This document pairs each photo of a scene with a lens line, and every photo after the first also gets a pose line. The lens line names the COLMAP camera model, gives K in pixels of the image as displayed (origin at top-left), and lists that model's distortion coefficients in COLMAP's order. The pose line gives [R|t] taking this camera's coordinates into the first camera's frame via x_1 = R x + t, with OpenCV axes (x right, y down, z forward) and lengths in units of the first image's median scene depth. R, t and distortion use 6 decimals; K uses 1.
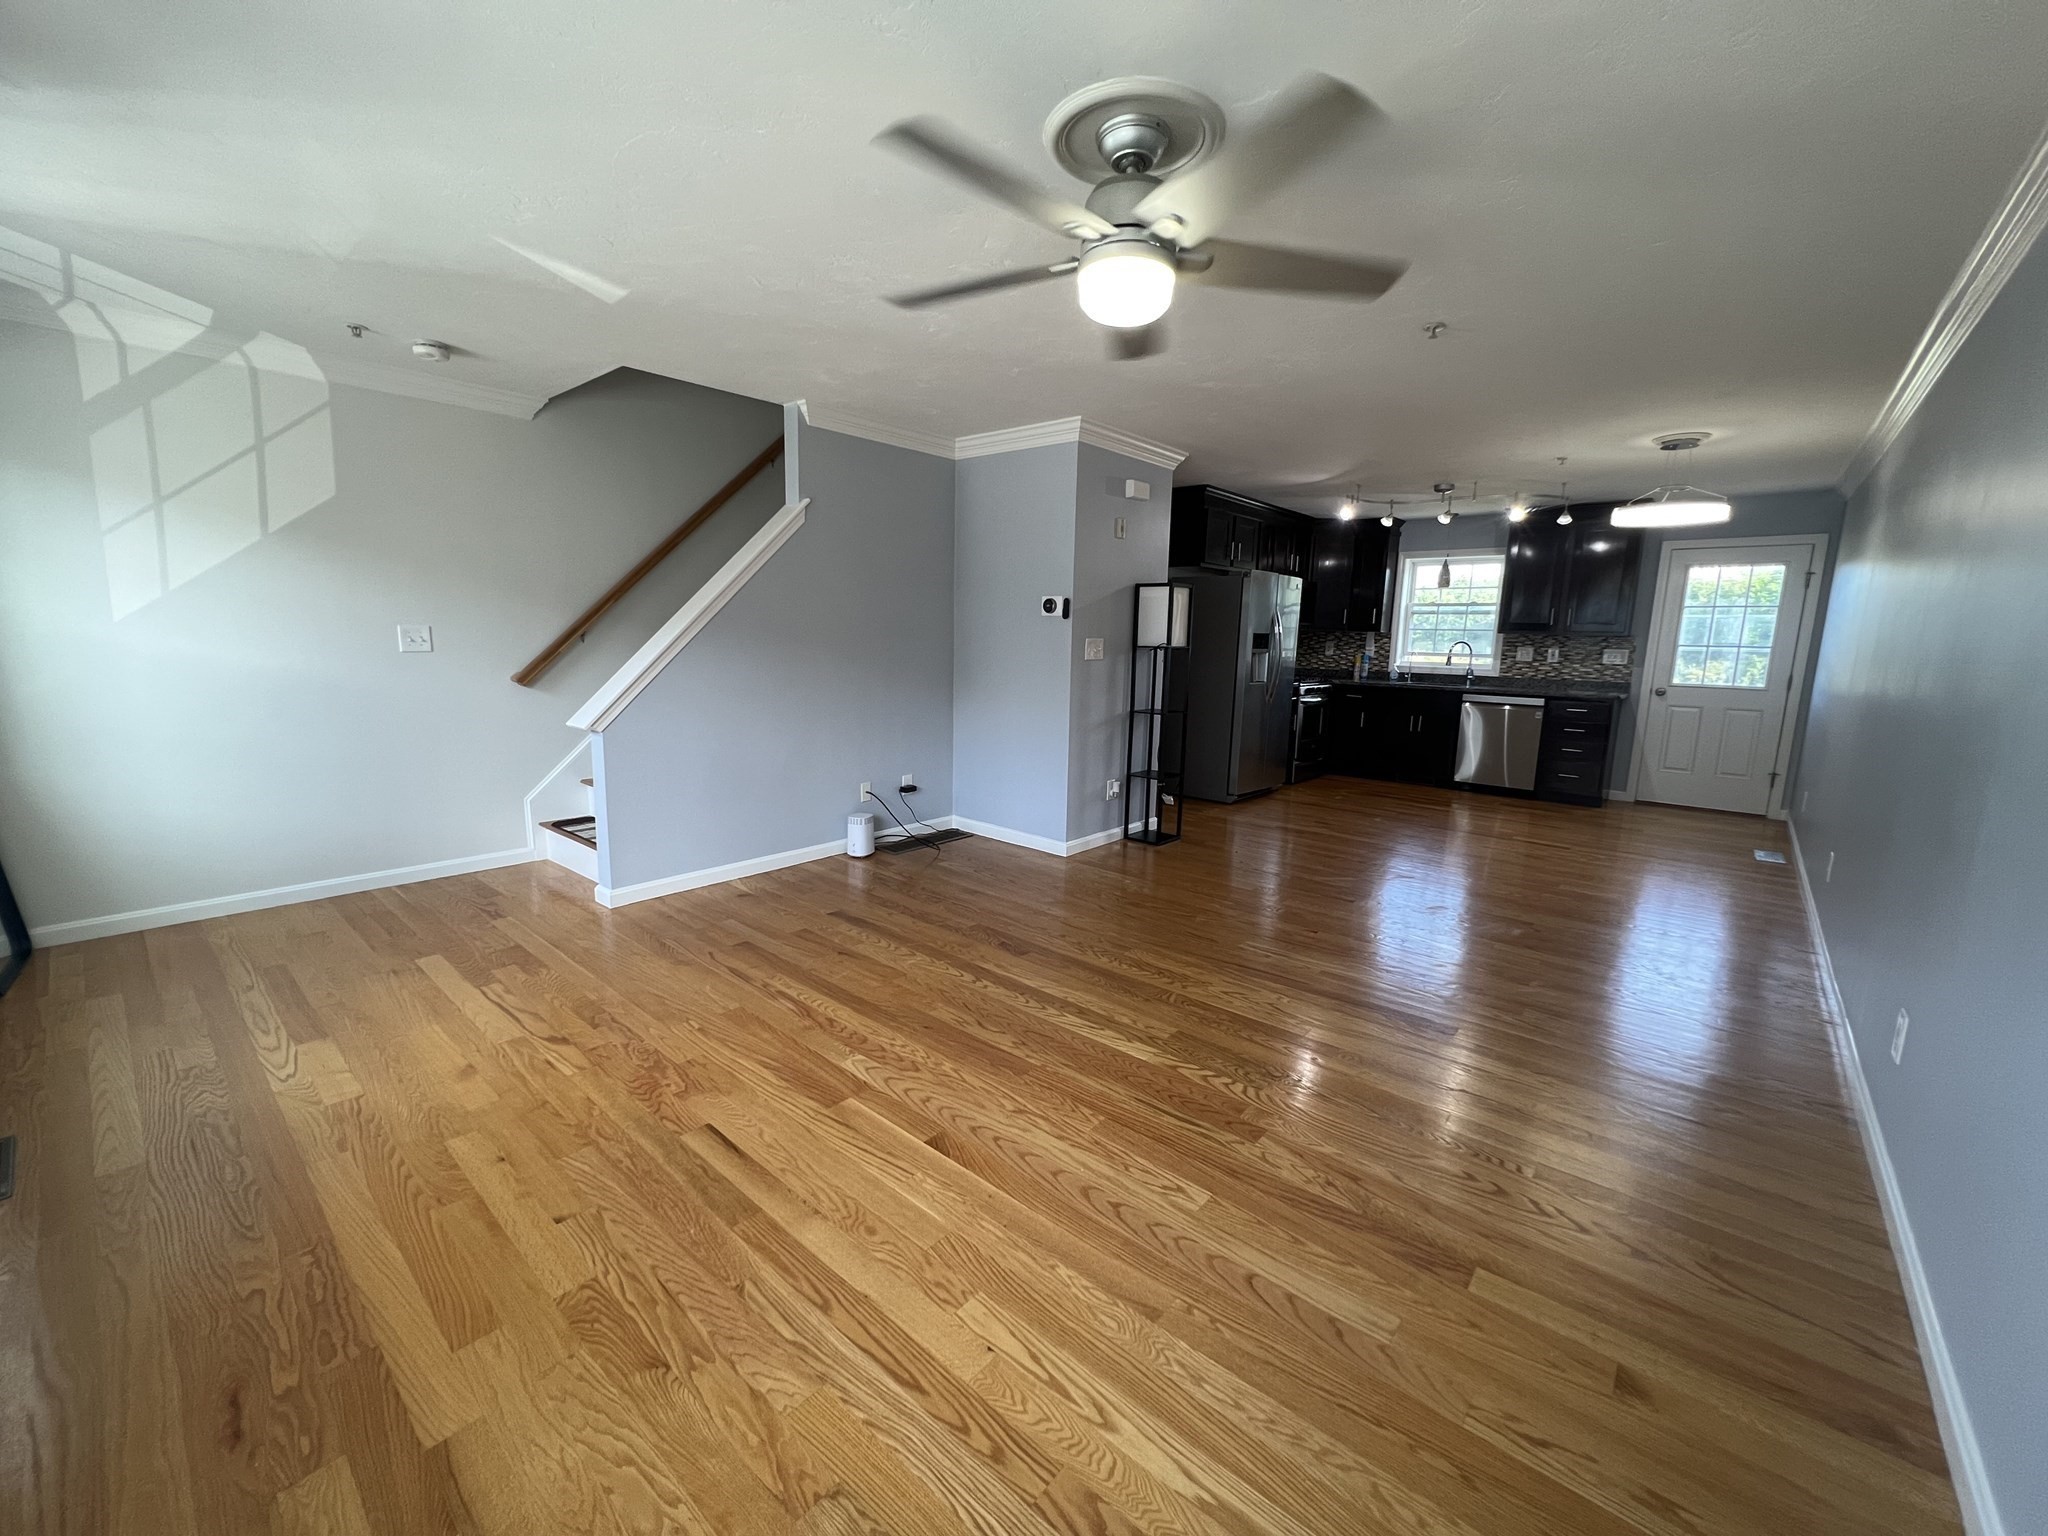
lens RADIAL K [[818.8, 0, 1021.6], [0, 818.8, 769.1], [0, 0, 1]] dist [-0.002321, -0.000105]
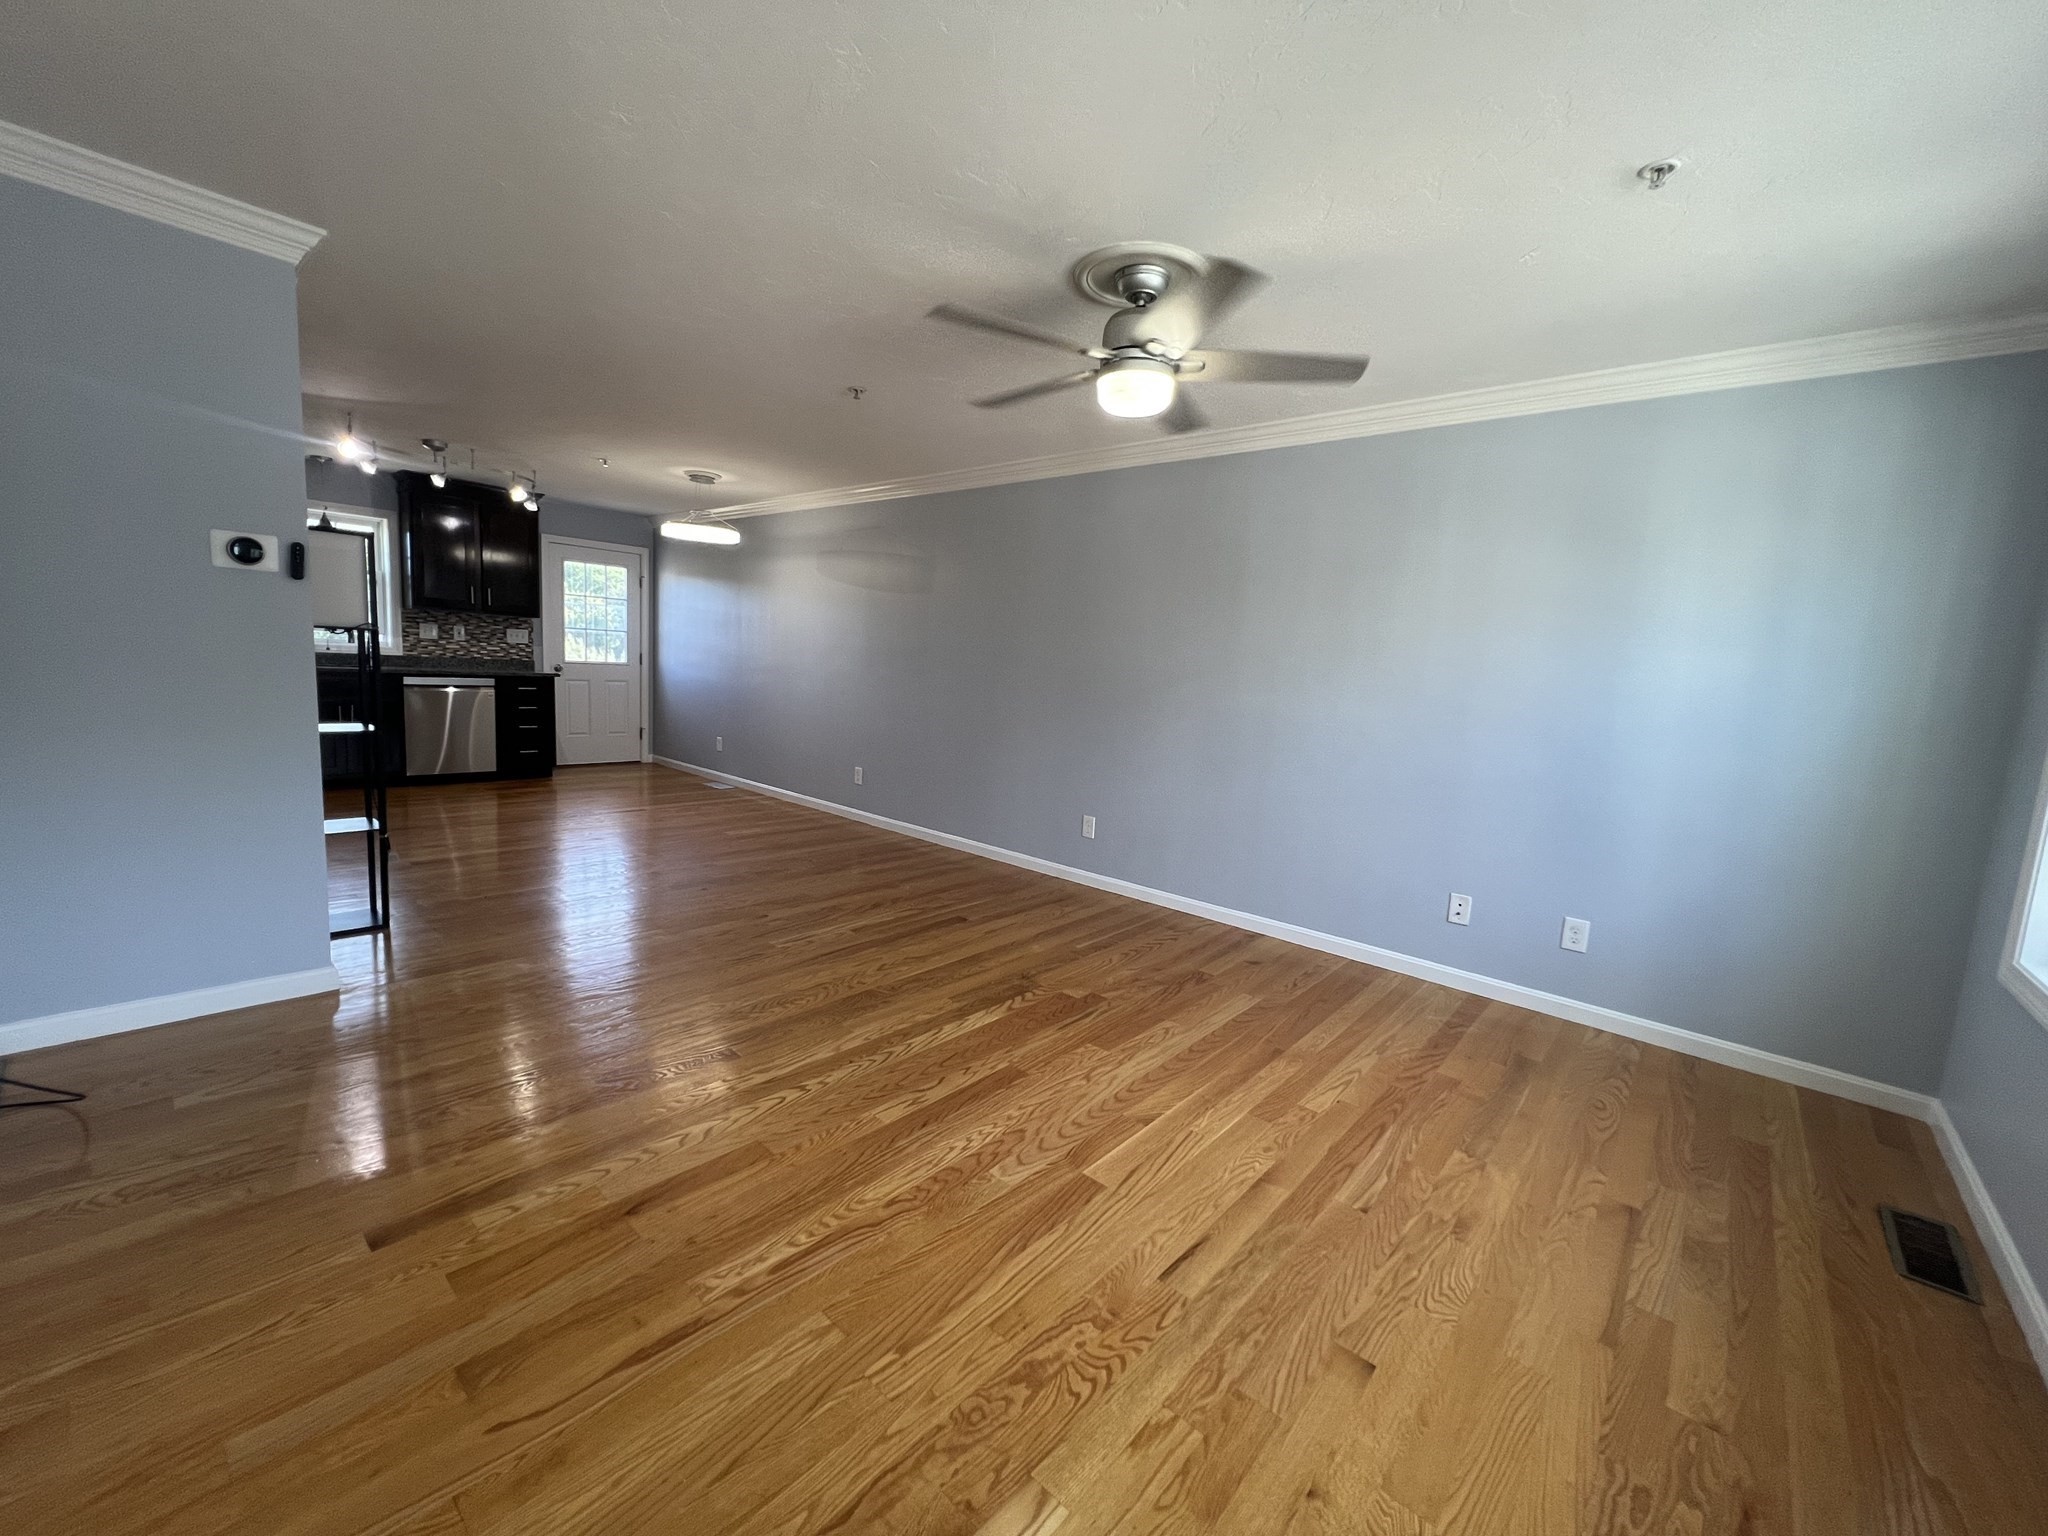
lens RADIAL K [[818.8, 0, 1021.6], [0, 818.8, 769.1], [0, 0, 1]] dist [-0.002321, -0.000105]
pose [[0.003821, -0.152233, 0.988337, -0.393194], [0.104062, 0.983039, 0.151014, -0.066876], [-0.994563, 0.102272, 0.019598, 0.383961]]
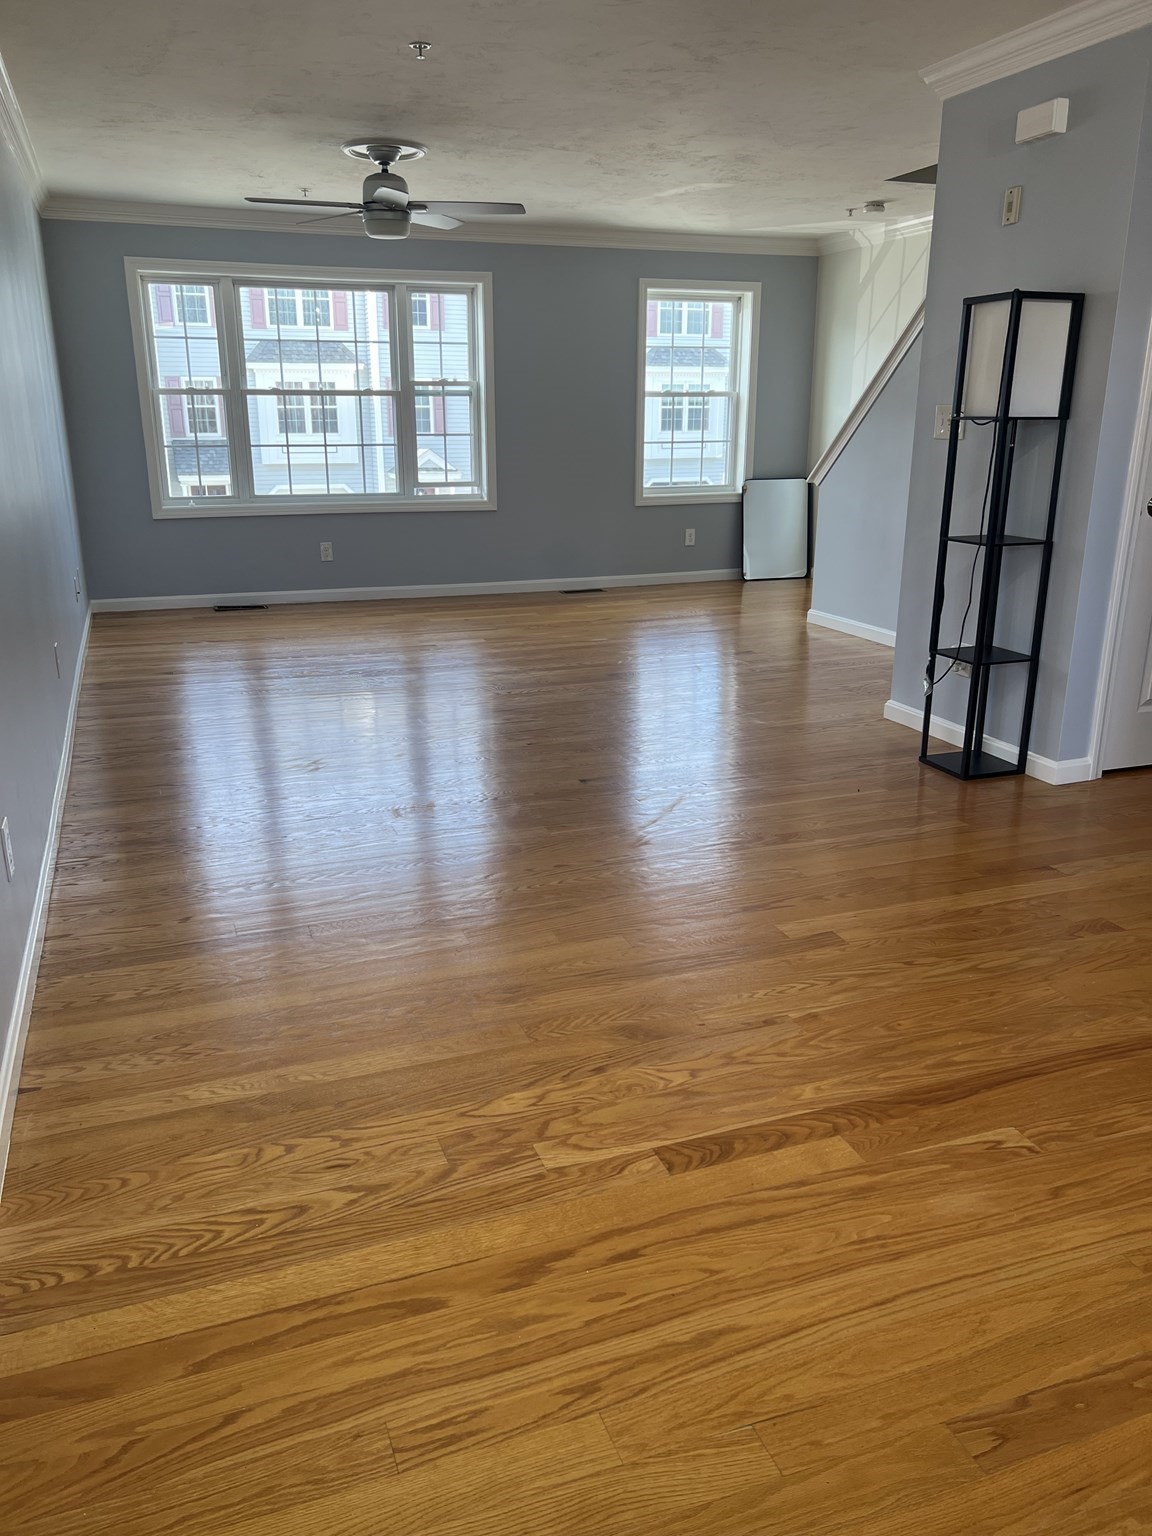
lens RADIAL K [[1163.0, 0, 576.2], [0, 1163.0, 793.5], [0, 0, 1]] dist [0.002288, 0.000464]
pose [[-0.481172, 0.253918, -0.839047, 0.831110], [-0.156292, 0.916948, 0.367122, -0.129759], [0.862581, 0.307785, -0.401524, 0.929379]]
